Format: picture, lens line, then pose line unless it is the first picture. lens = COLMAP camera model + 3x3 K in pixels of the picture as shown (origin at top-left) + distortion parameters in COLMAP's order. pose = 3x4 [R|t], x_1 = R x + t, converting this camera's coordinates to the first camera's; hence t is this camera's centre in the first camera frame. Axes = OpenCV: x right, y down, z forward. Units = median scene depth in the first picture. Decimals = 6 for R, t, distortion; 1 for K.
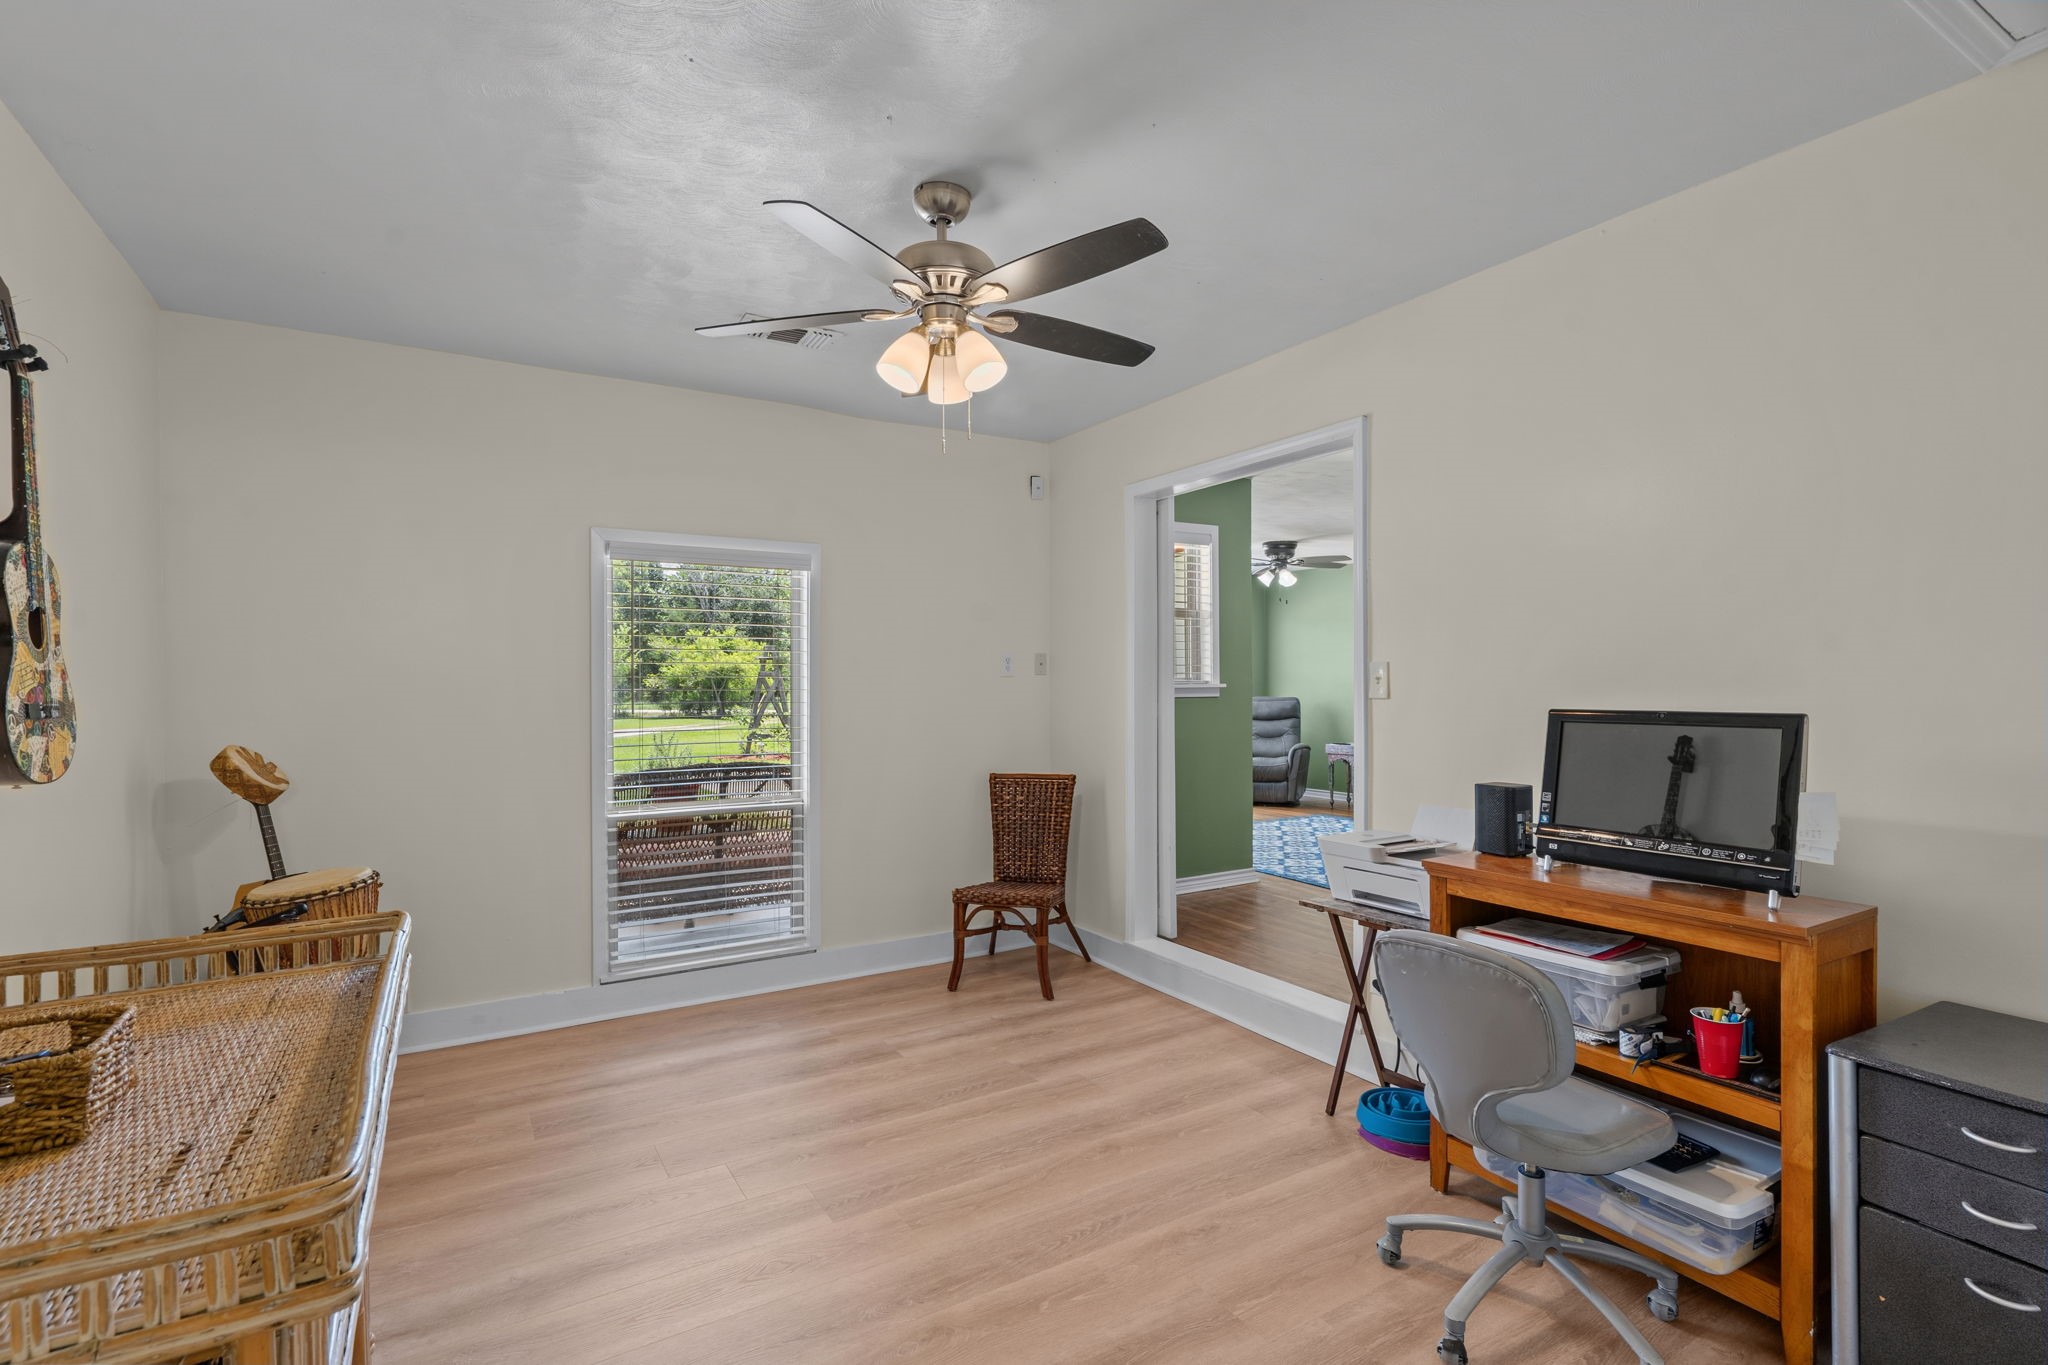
lens RADIAL K [[940.5, 0, 1004.2], [0, 940.5, 694.2], [0, 0, 1]] dist [0.002564, 0.001384]
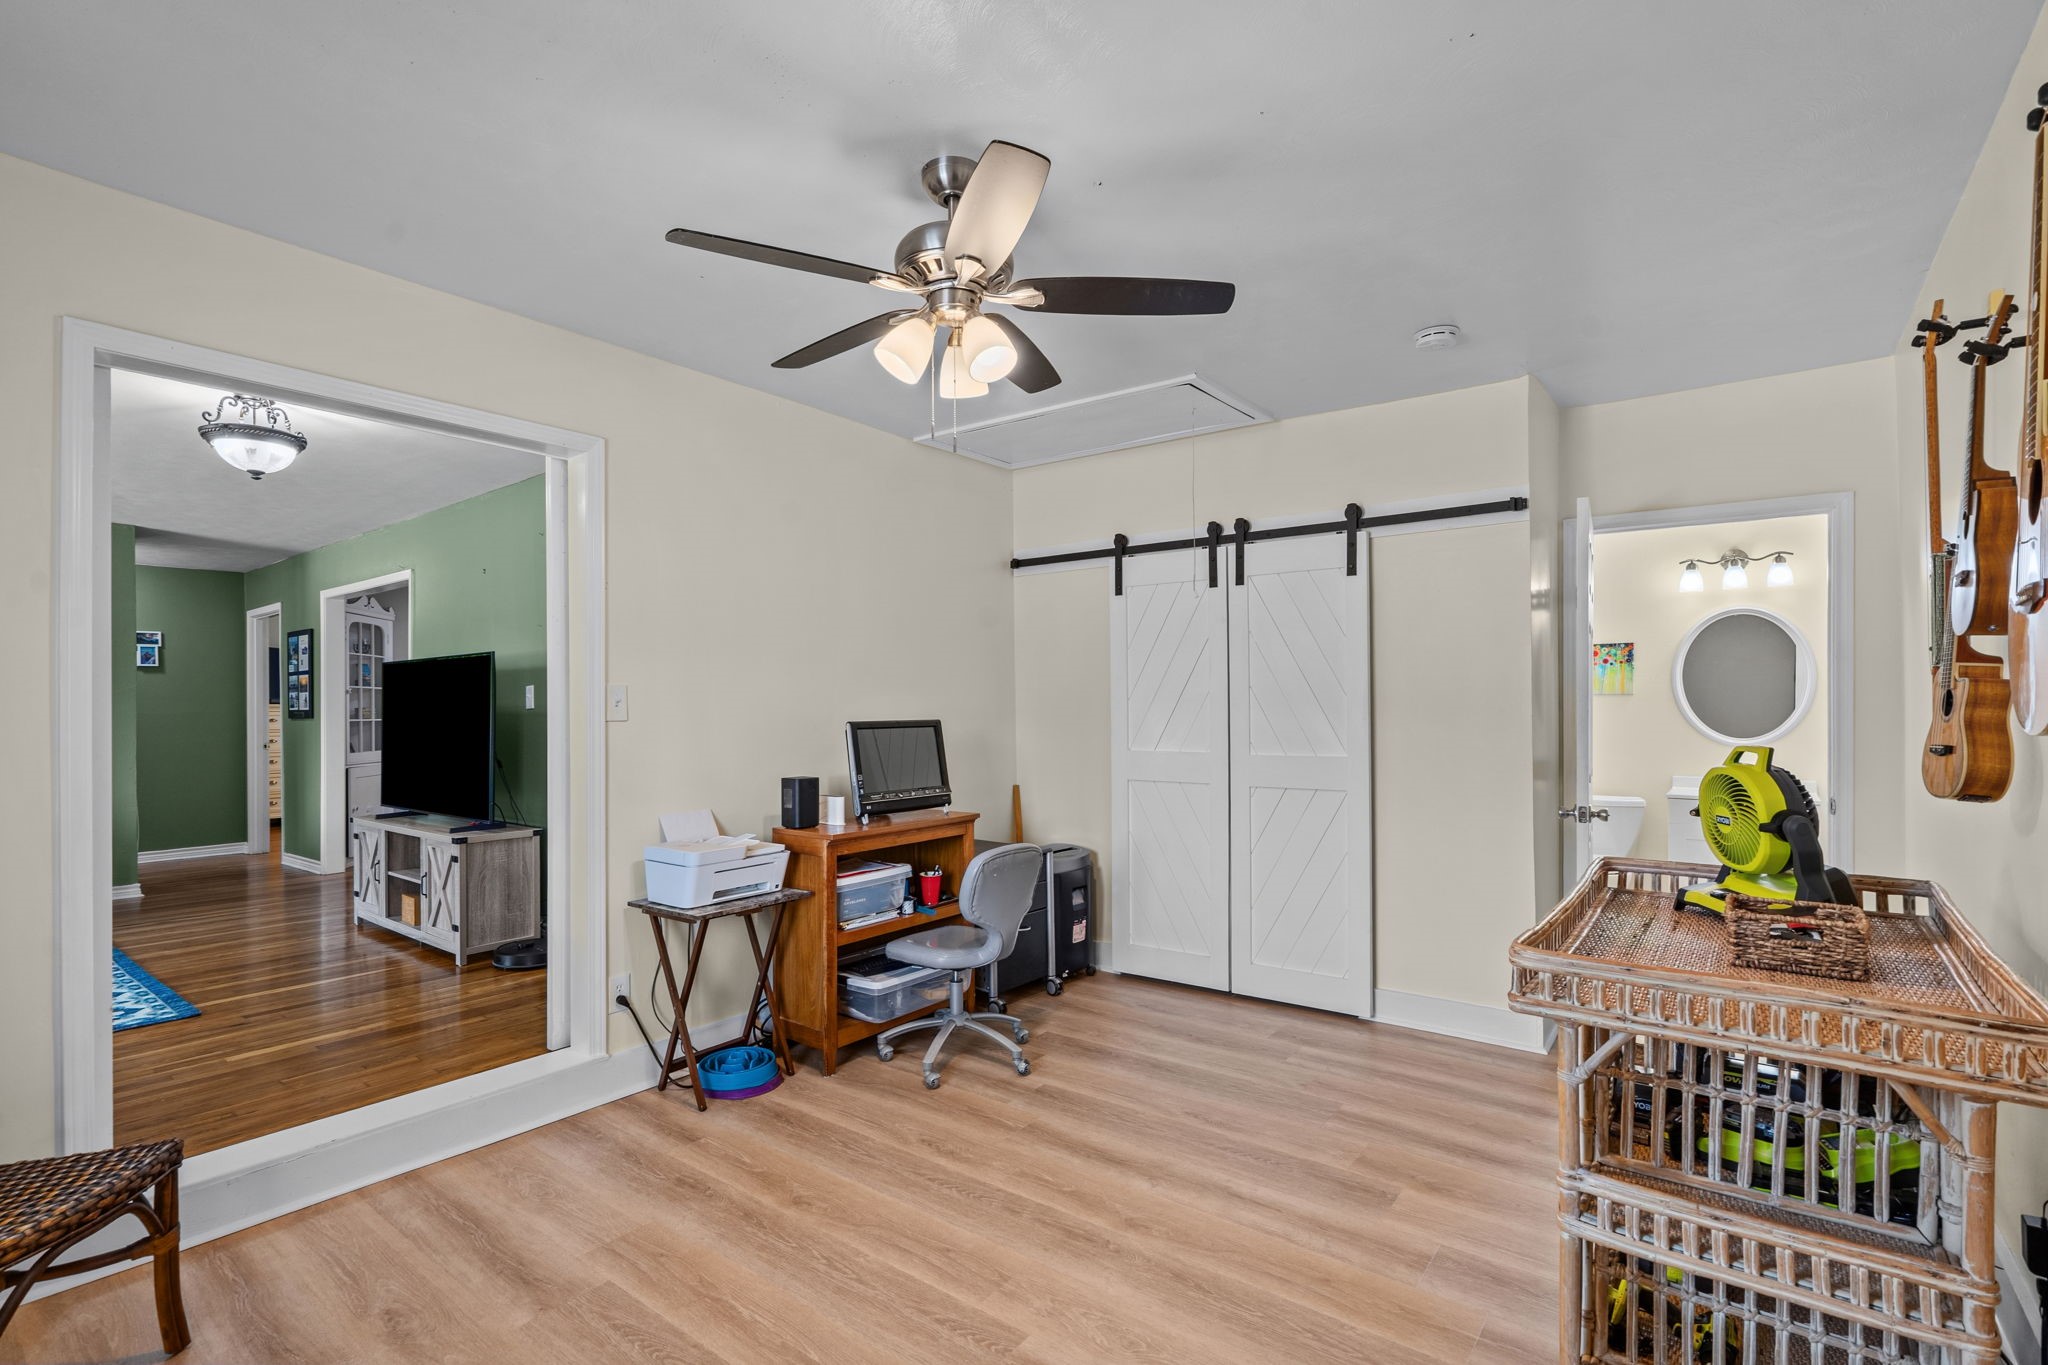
lens RADIAL K [[959.6, 0, 1024.2], [0, 959.6, 702.2], [0, 0, 1]] dist [0.000520, 0.000323]
pose [[-0.375621, 0.006561, 0.926750, -0.953227], [0.013255, 0.999911, -0.001707, -0.009768], [-0.926679, 0.011643, -0.375674, 1.272909]]
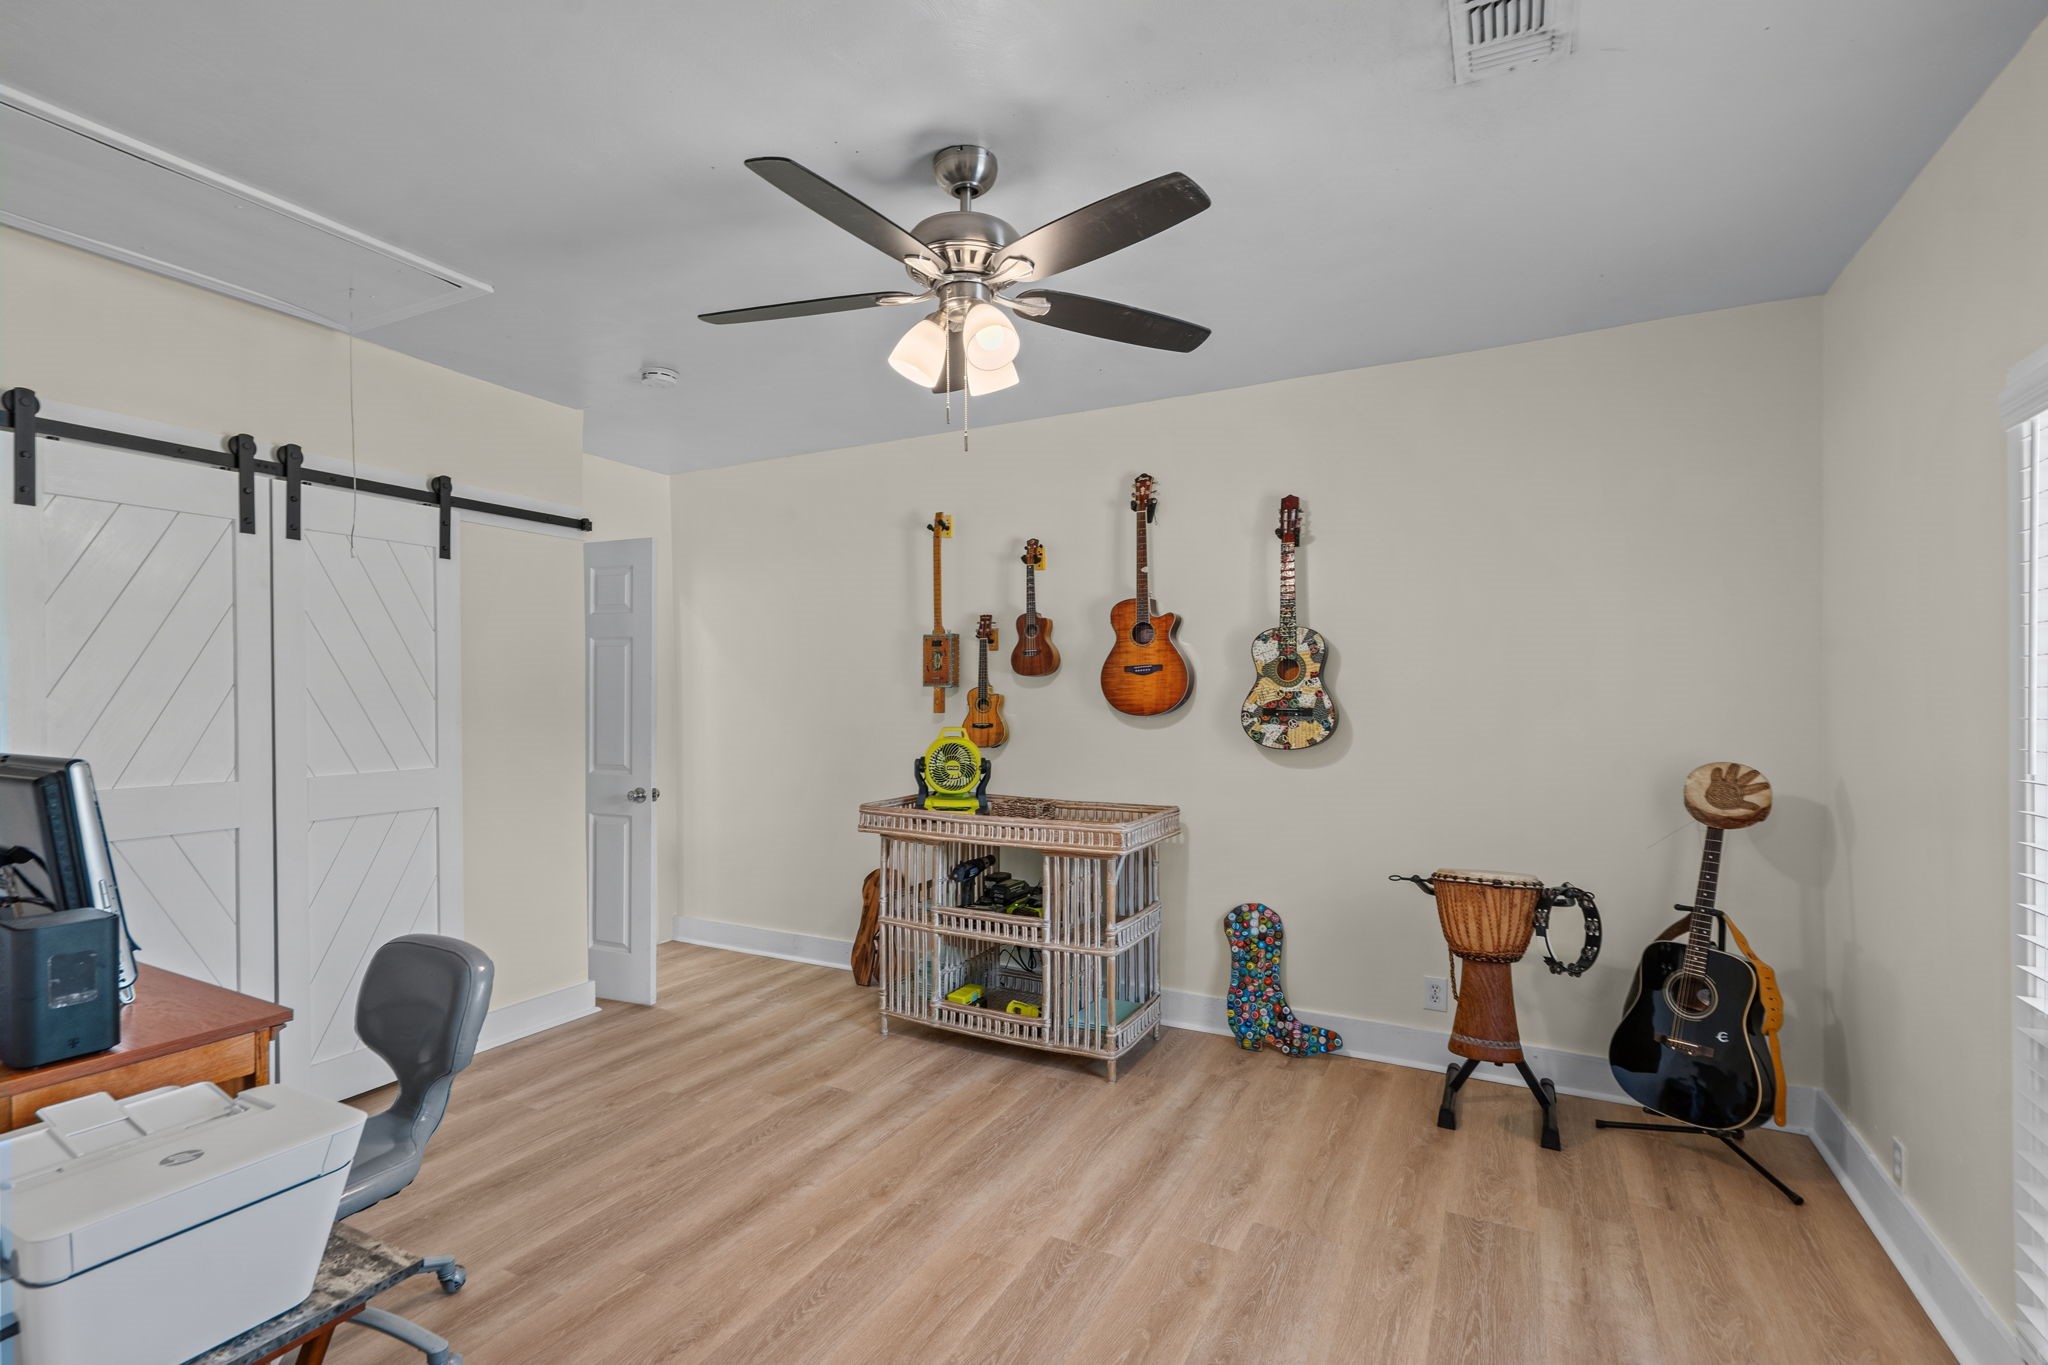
lens RADIAL K [[940.5, 0, 1004.2], [0, 940.5, 694.2], [0, 0, 1]] dist [0.002564, 0.001384]
pose [[-0.855214, 0.002720, -0.518269, 0.371668], [-0.000425, 0.999982, 0.005950, -0.028305], [0.518275, 0.005309, -0.855197, 1.768268]]
